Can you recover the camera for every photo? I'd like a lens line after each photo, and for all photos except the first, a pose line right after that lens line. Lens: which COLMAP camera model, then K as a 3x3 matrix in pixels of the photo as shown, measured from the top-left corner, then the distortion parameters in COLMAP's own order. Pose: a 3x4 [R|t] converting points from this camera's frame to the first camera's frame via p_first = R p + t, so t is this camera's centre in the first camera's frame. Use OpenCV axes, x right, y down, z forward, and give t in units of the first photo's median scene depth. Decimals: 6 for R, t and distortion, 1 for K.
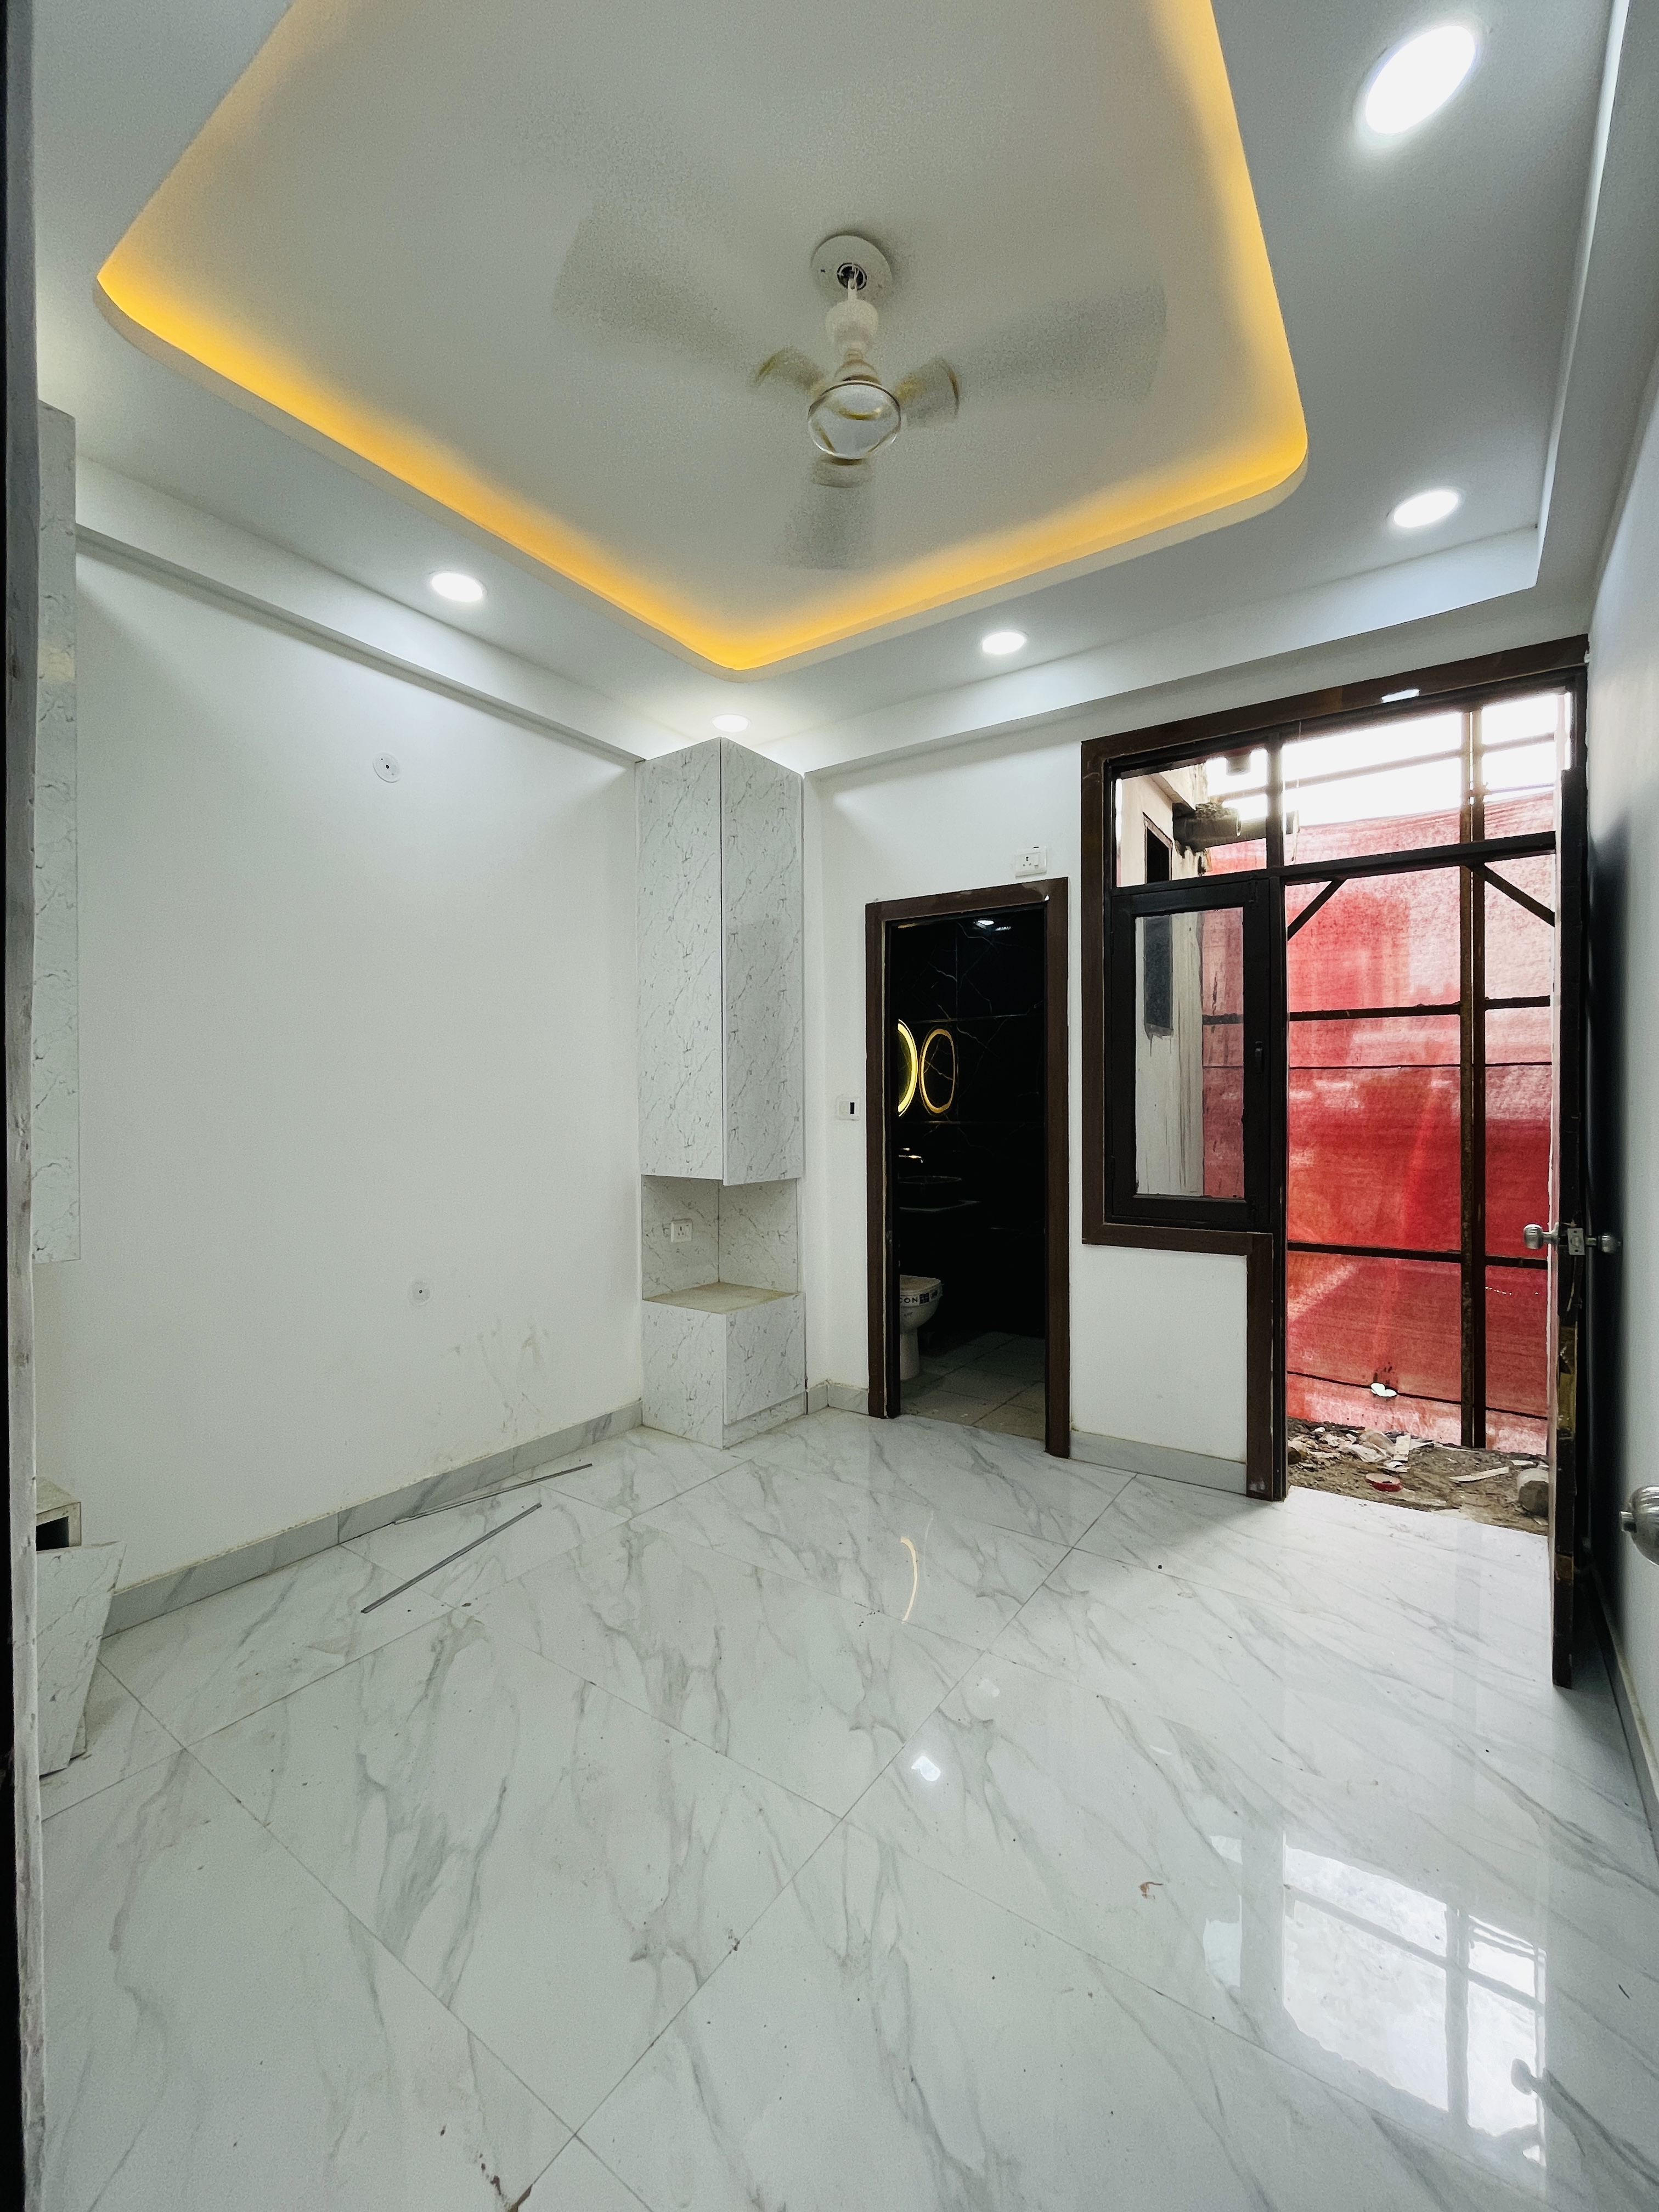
lens RADIAL K [[905.8, 0, 831.6], [0, 905.8, 1120.3], [0, 0, 1]] dist [0.001919, 0.000280]
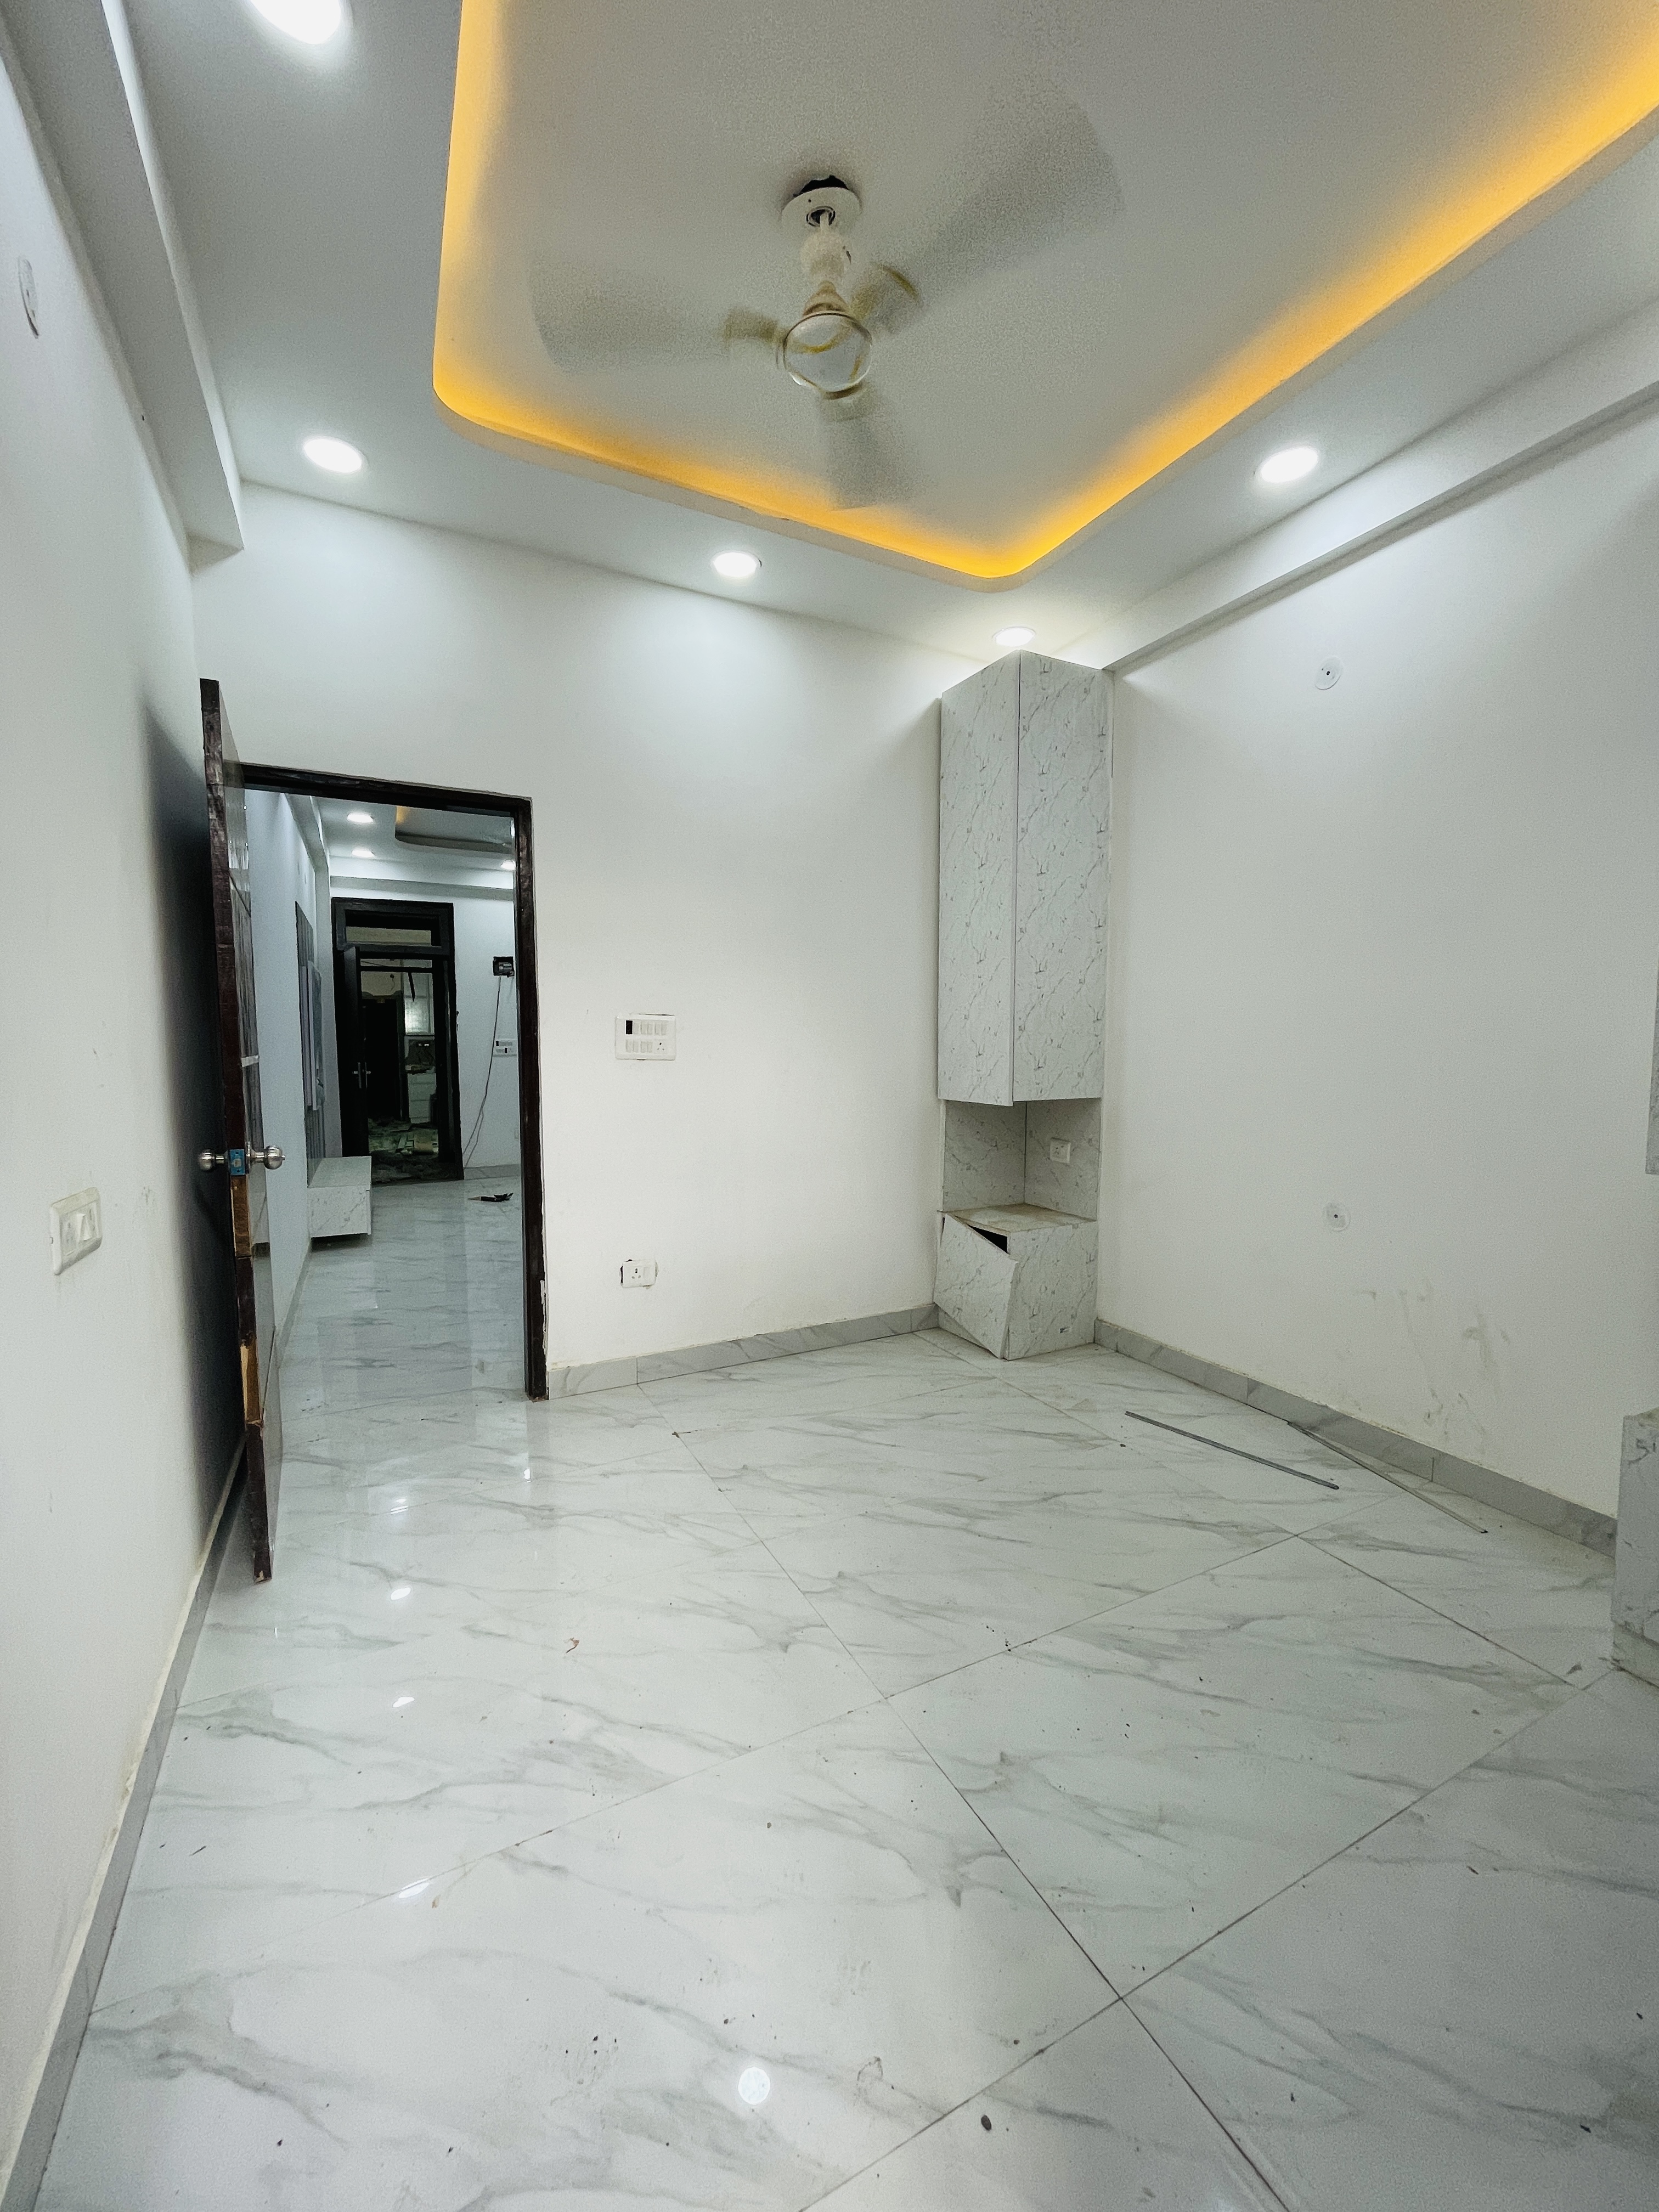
lens RADIAL K [[905.8, 0, 831.6], [0, 905.8, 1120.3], [0, 0, 1]] dist [0.001919, 0.000280]
pose [[-0.479157, 0.084803, -0.873623, 0.663752], [-0.007900, 0.994865, 0.100905, -0.006103], [0.877694, 0.055251, -0.476026, 1.022168]]
